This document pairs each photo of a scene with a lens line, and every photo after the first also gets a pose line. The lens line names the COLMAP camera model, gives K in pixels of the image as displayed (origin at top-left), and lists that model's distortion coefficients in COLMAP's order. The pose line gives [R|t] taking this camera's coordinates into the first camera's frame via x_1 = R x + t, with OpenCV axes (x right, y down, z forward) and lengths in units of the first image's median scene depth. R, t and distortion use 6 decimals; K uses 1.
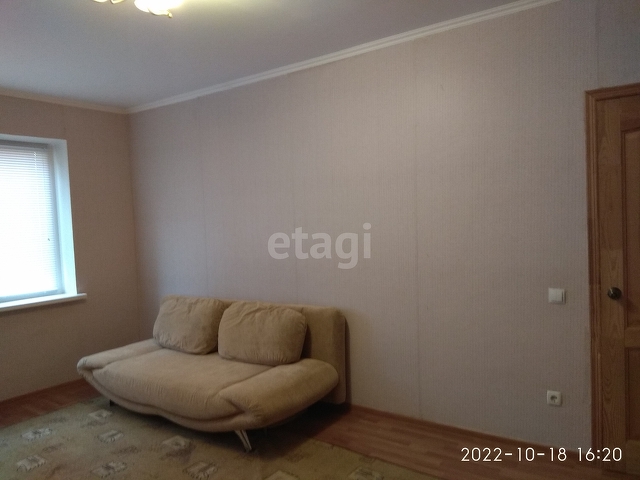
lens RADIAL K [[492.1, 0, 325.5], [0, 492.1, 243.2], [0, 0, 1]] dist [0.107290, -0.173171]
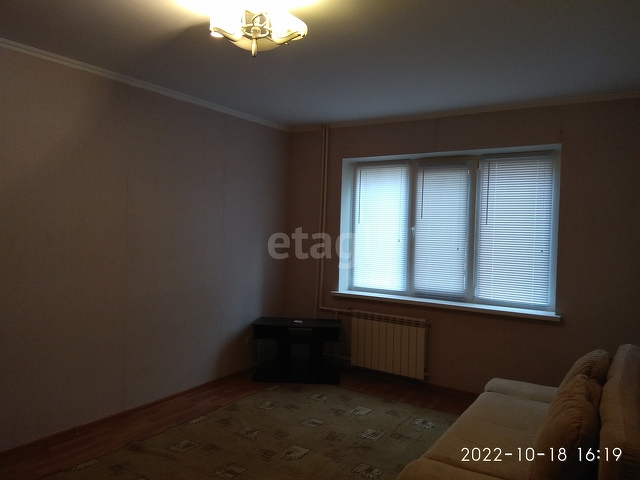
lens RADIAL K [[490.1, 0, 320.7], [0, 490.1, 225.6], [0, 0, 1]] dist [0.099275, -0.167706]
pose [[0.021319, 0.028305, -0.999372, 0.625645], [-0.085707, 0.995971, 0.026381, -0.071893], [0.996092, 0.085091, 0.023659, 0.928331]]
